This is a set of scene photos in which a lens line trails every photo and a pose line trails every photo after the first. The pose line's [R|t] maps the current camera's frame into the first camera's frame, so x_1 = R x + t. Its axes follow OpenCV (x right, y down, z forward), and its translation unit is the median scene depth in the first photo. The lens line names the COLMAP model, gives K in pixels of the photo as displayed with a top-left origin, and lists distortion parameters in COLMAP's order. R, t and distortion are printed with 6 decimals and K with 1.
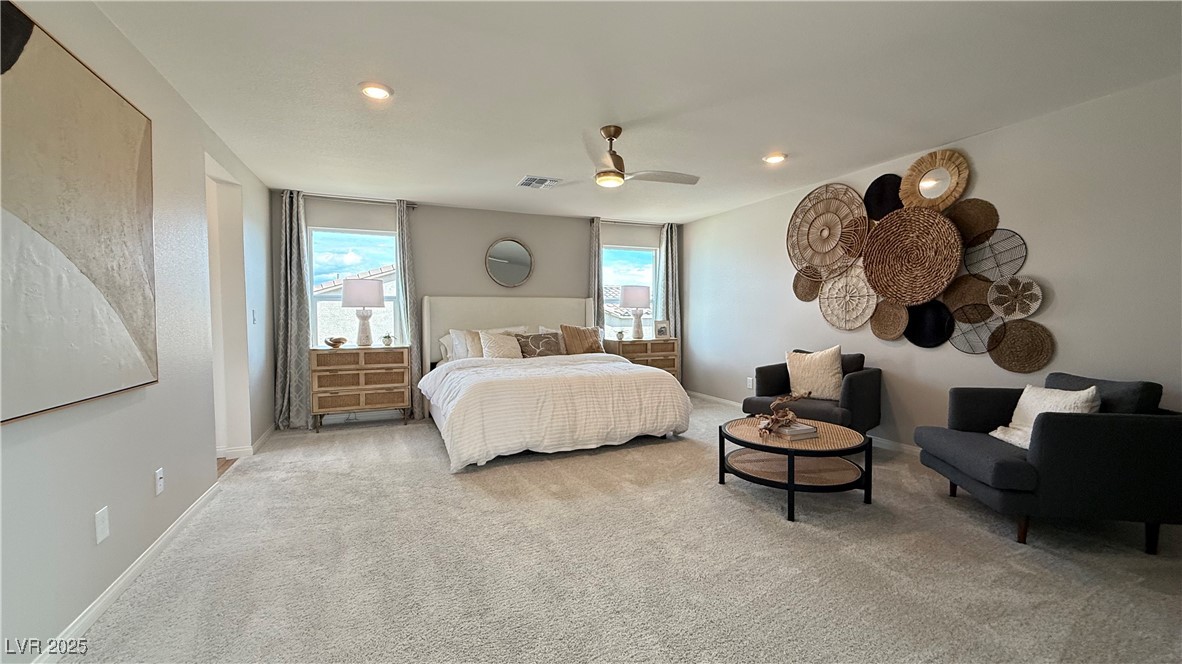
lens RADIAL K [[469.0, 0, 586.6], [0, 469.0, 328.1], [0, 0, 1]] dist [0.003184, -0.000041]
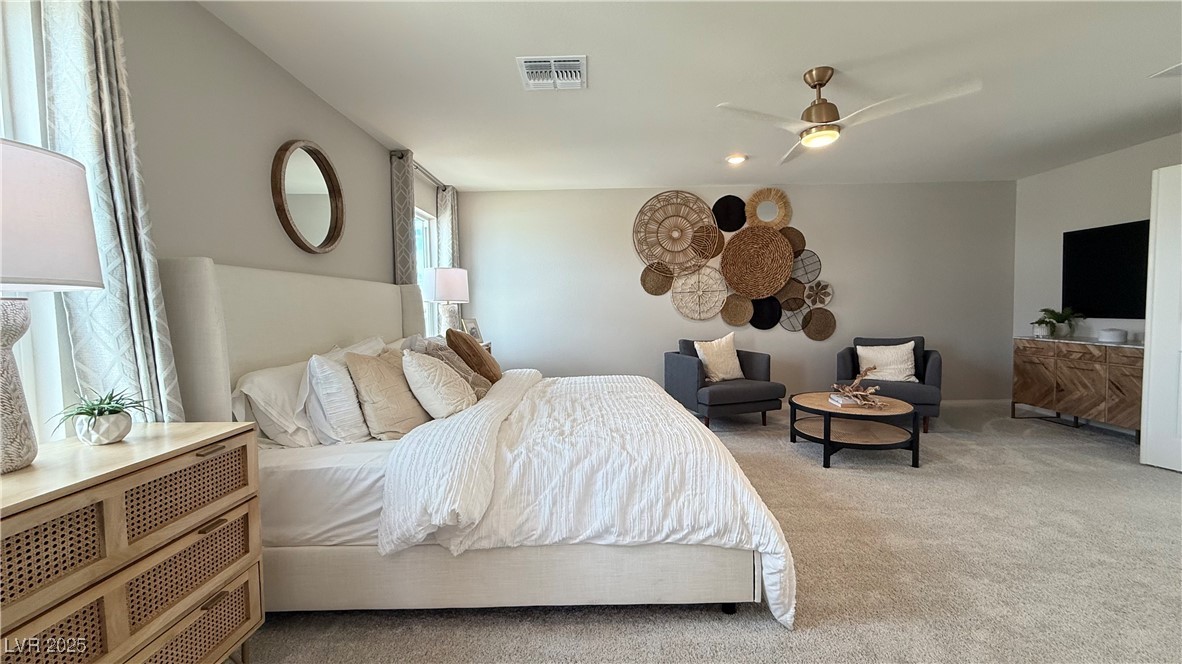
lens RADIAL K [[469.0, 0, 589.0], [0, 469.0, 332.5], [0, 0, 1]] dist [0.003184, -0.000041]
pose [[0.409343, -0.054796, 0.910734, -0.648951], [0.044389, 0.998209, 0.040107, -0.024496], [-0.911300, 0.024009, 0.411042, 0.791039]]
